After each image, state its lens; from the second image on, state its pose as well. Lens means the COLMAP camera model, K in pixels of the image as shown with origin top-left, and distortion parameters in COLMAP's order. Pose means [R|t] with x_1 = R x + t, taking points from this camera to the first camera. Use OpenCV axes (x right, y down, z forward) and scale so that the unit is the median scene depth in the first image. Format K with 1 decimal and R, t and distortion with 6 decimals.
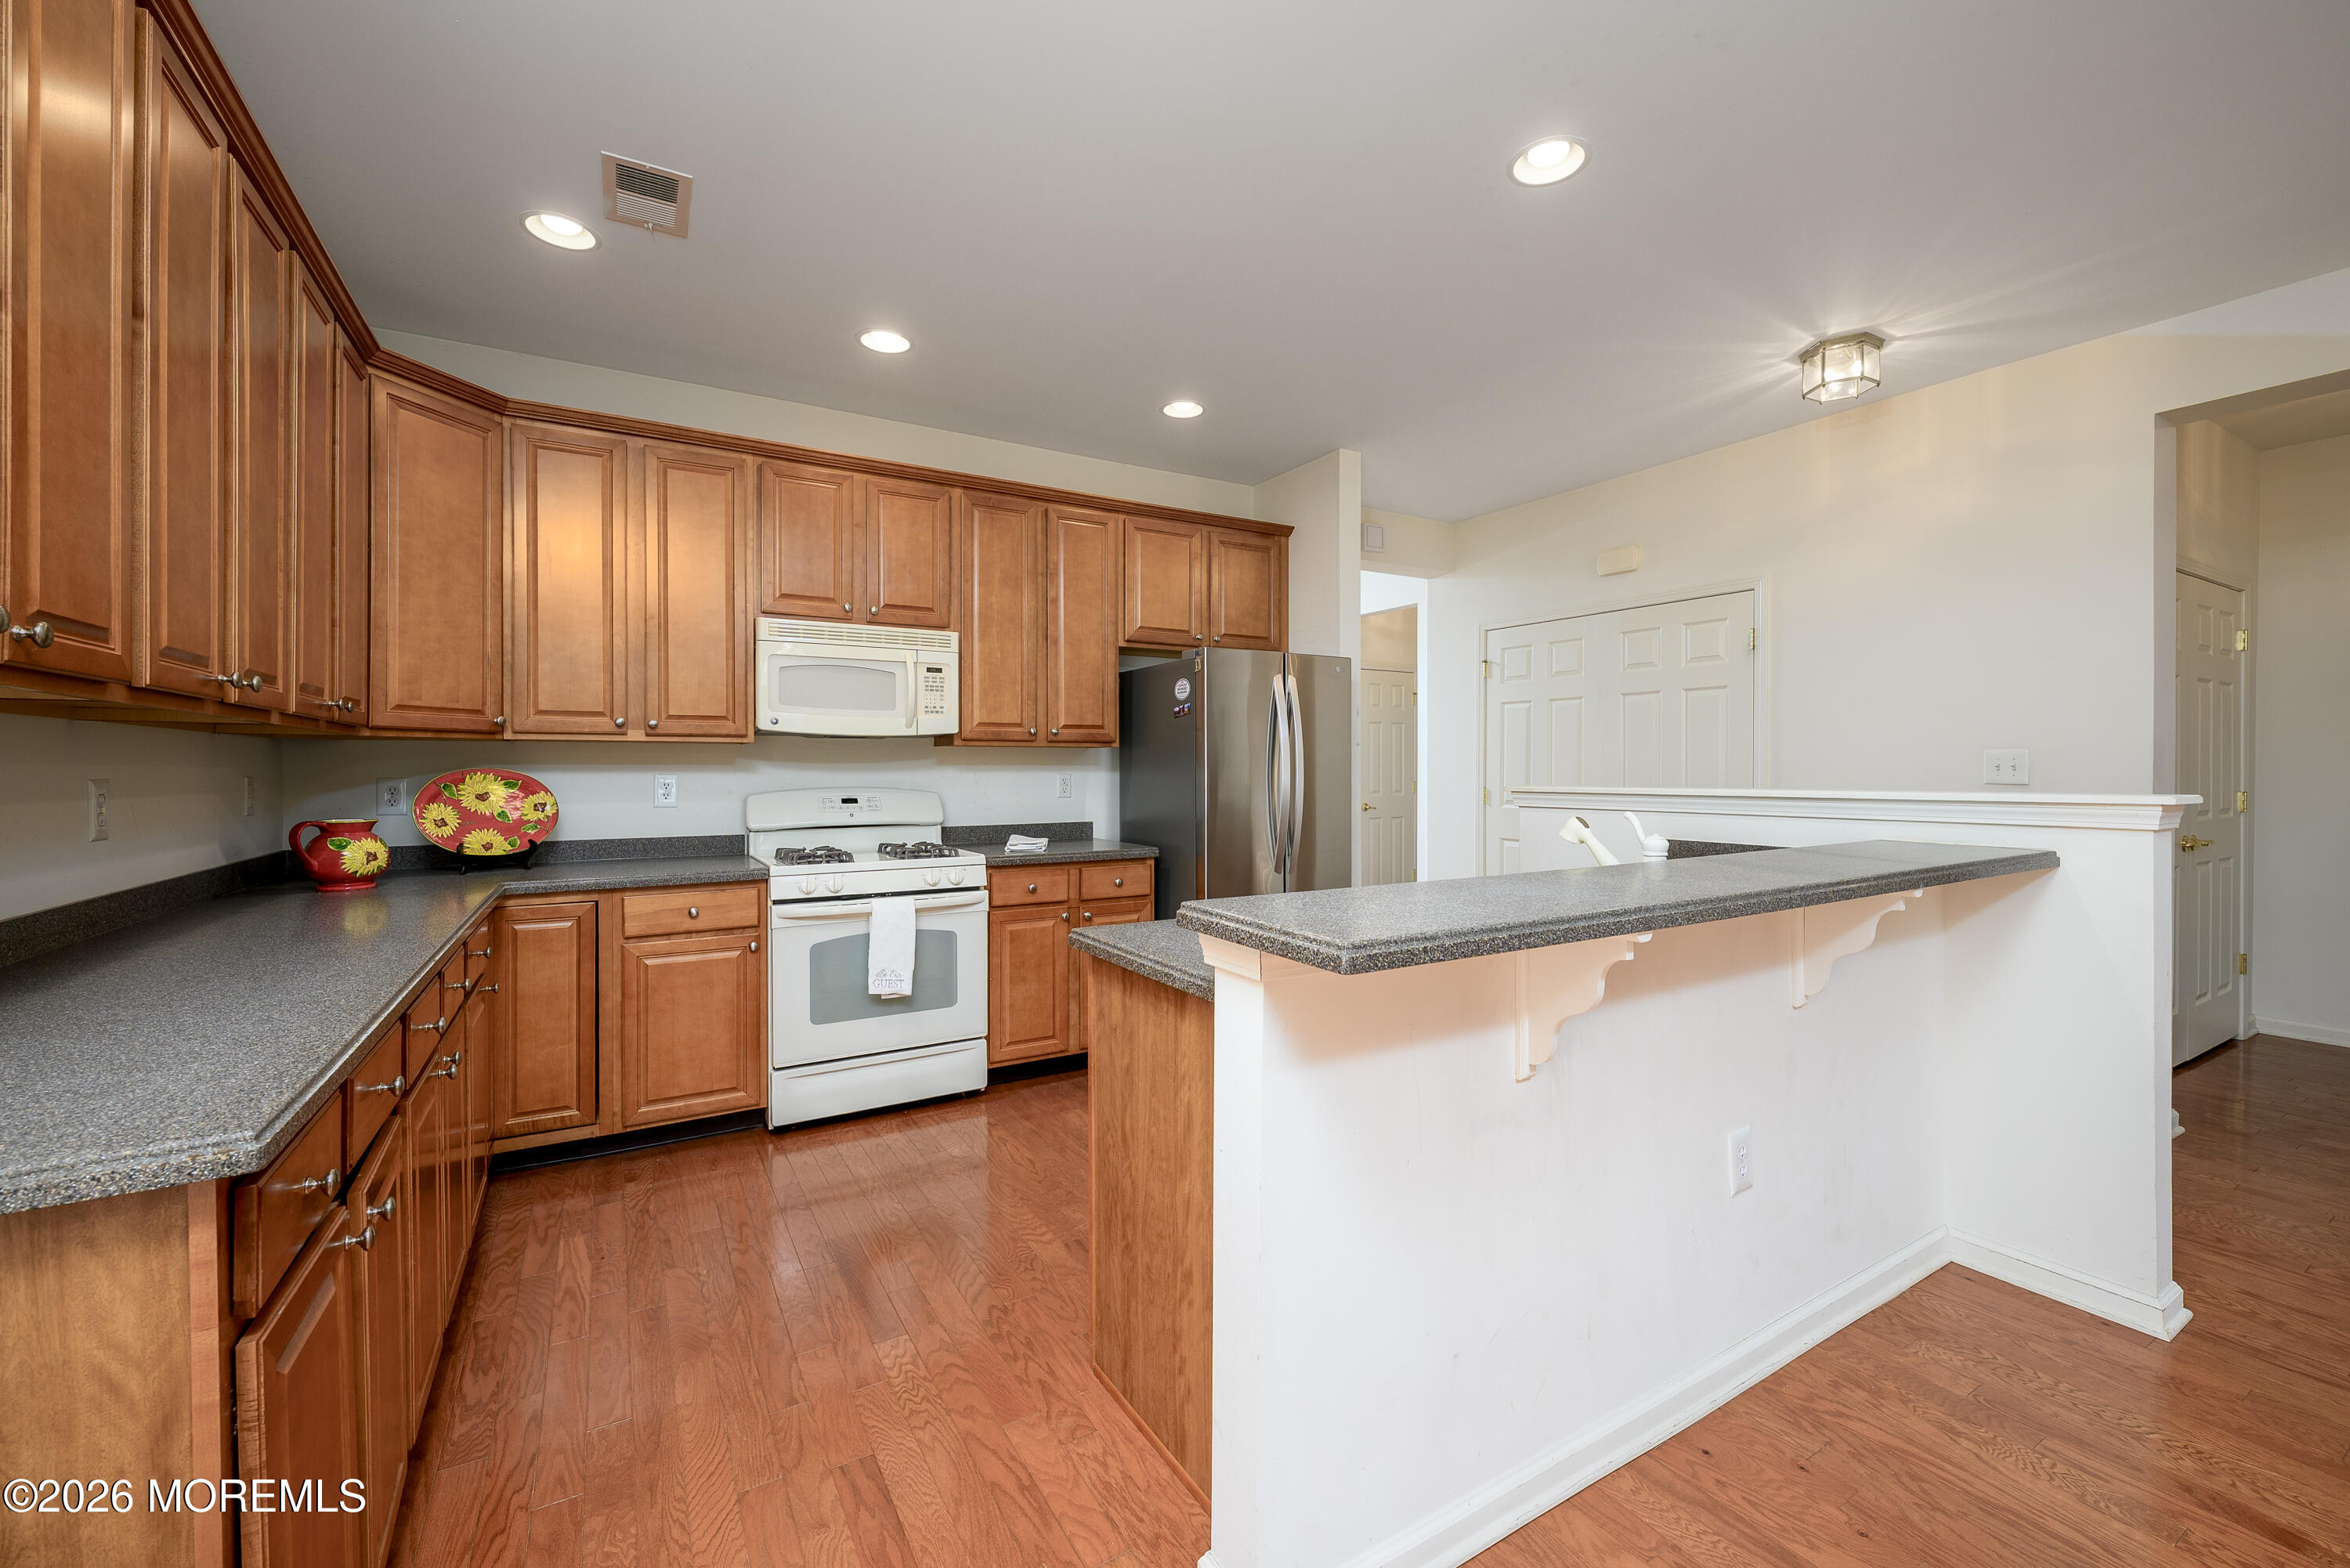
lens RADIAL K [[961.4, 0, 1171.6], [0, 961.4, 778.9], [0, 0, 1]] dist [0.003939, 0.000841]
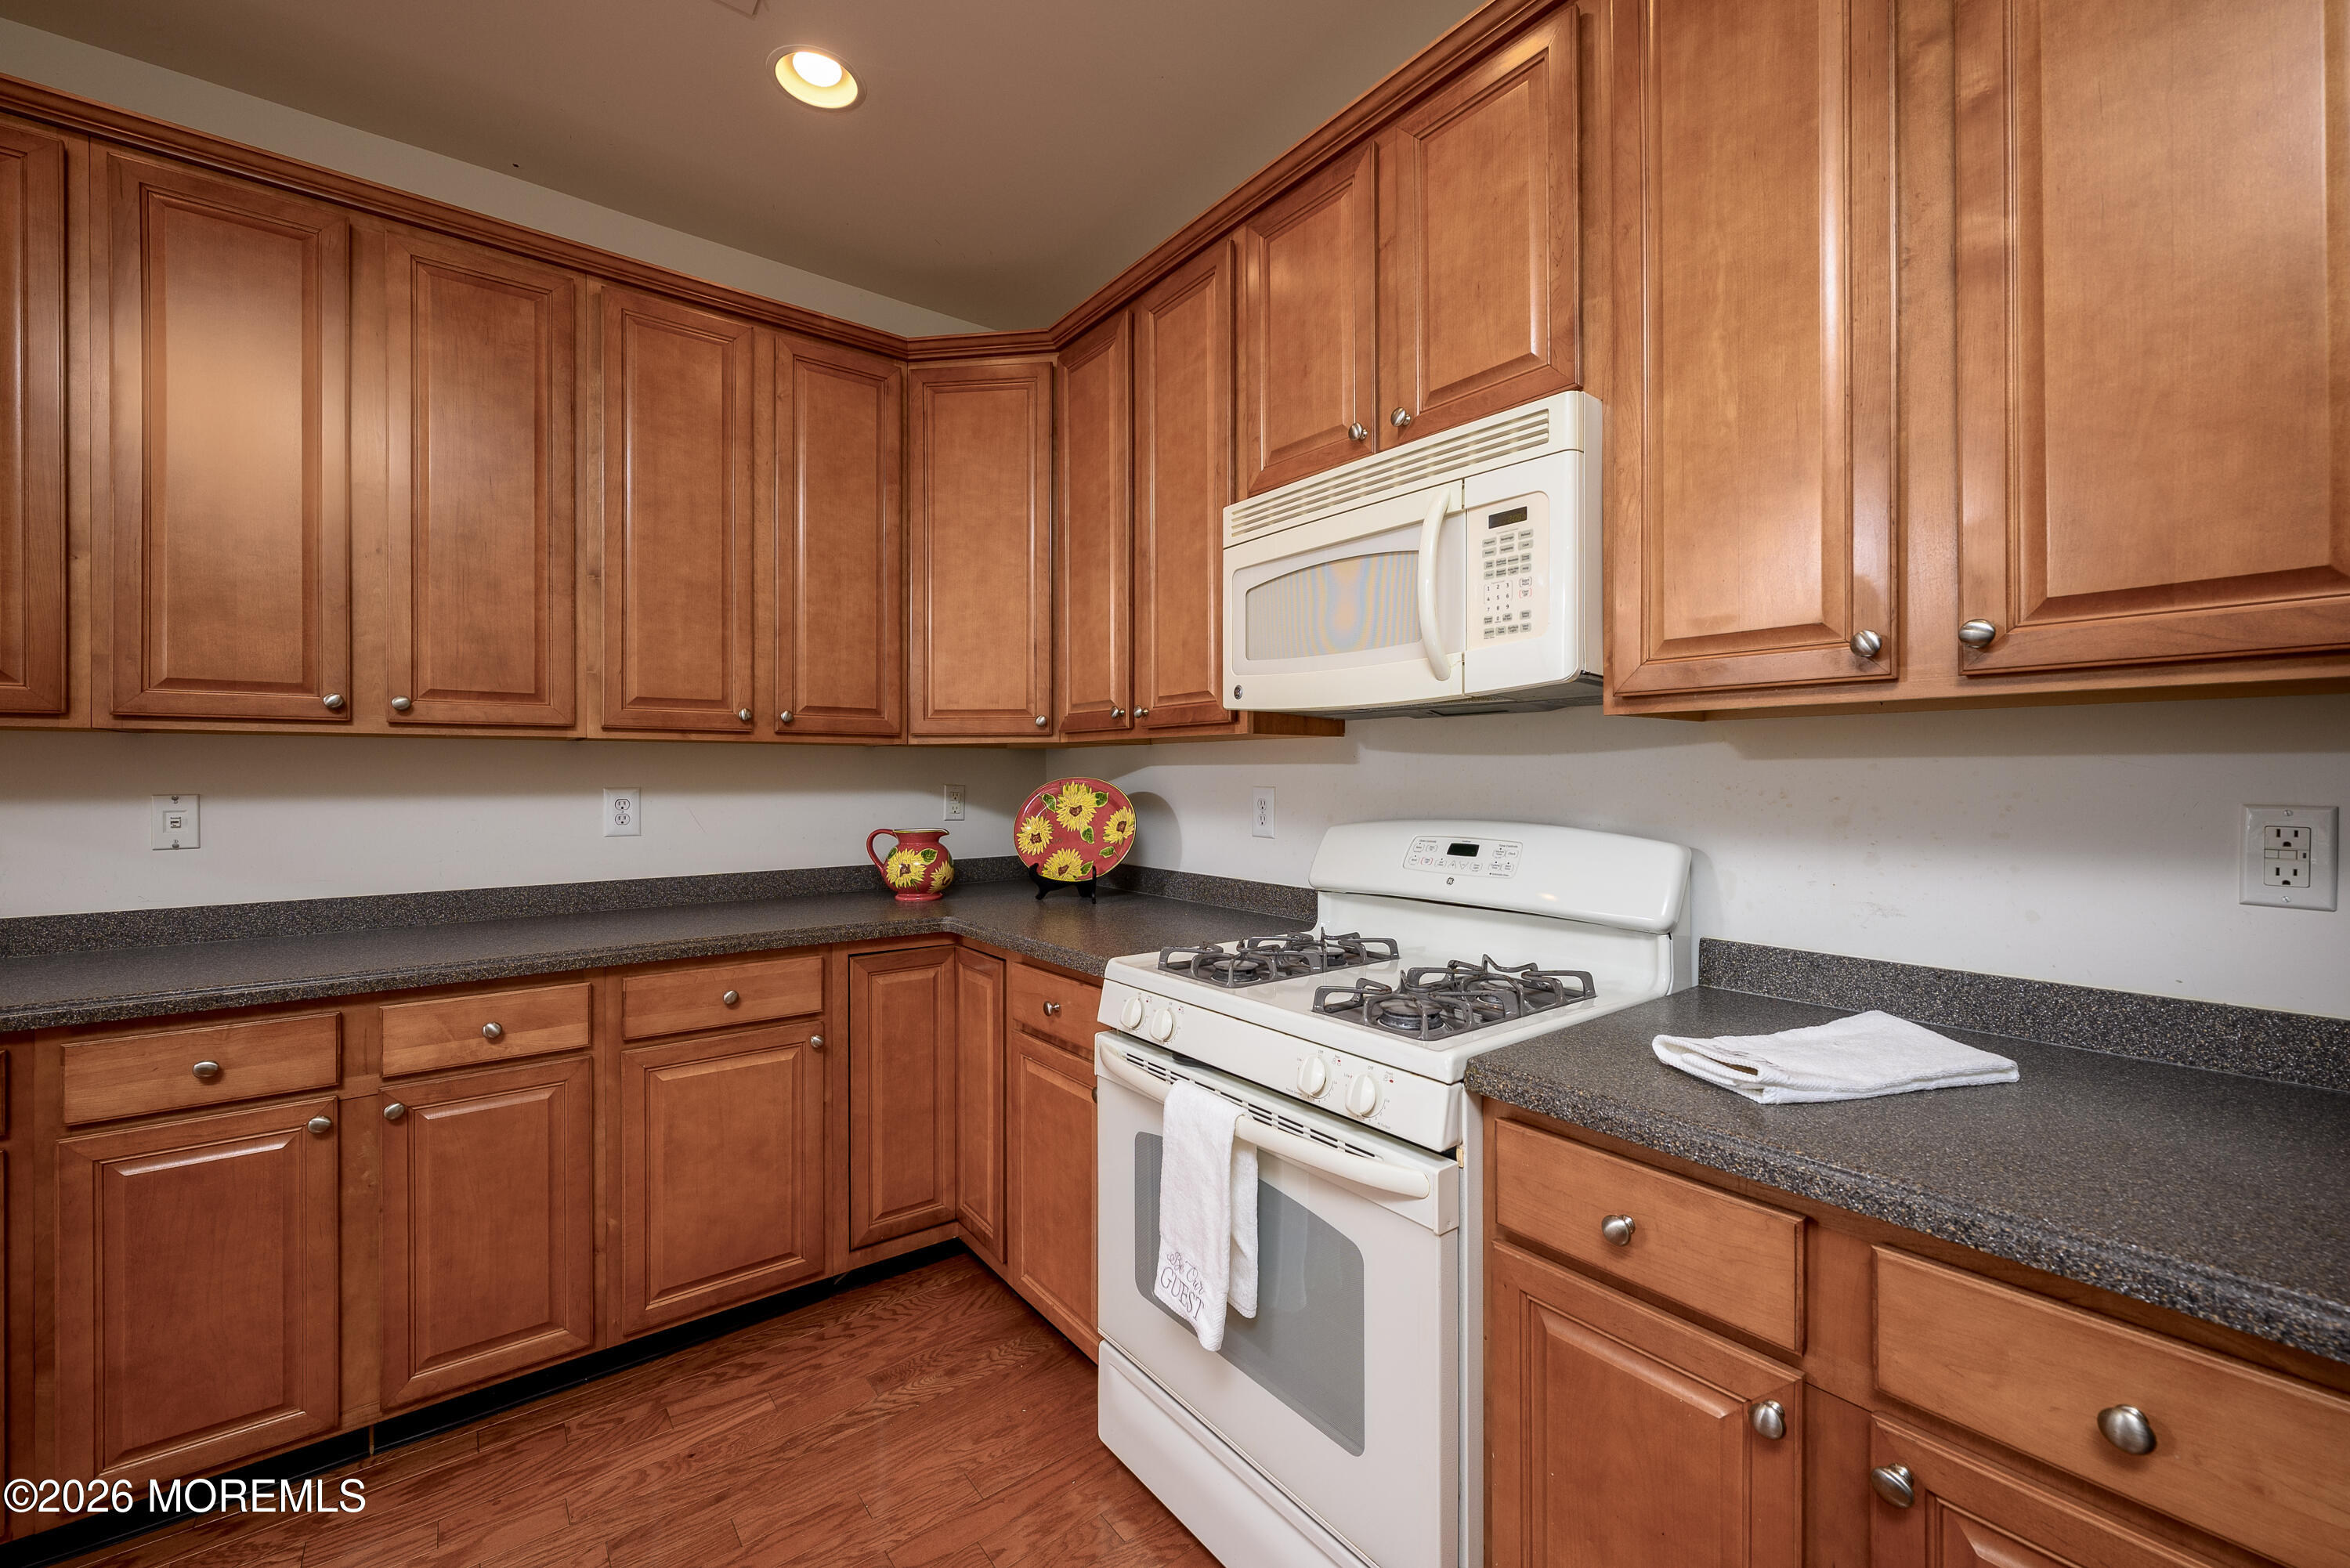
lens RADIAL K [[883.4, 0, 1190.5], [0, 883.4, 785.1], [0, 0, 1]] dist [-0.000767, -0.000106]
pose [[0.197162, 0.007613, -0.980341, 0.077677], [-0.016338, 0.999856, 0.004479, -0.010137], [0.980235, 0.015134, 0.197258, 0.934969]]
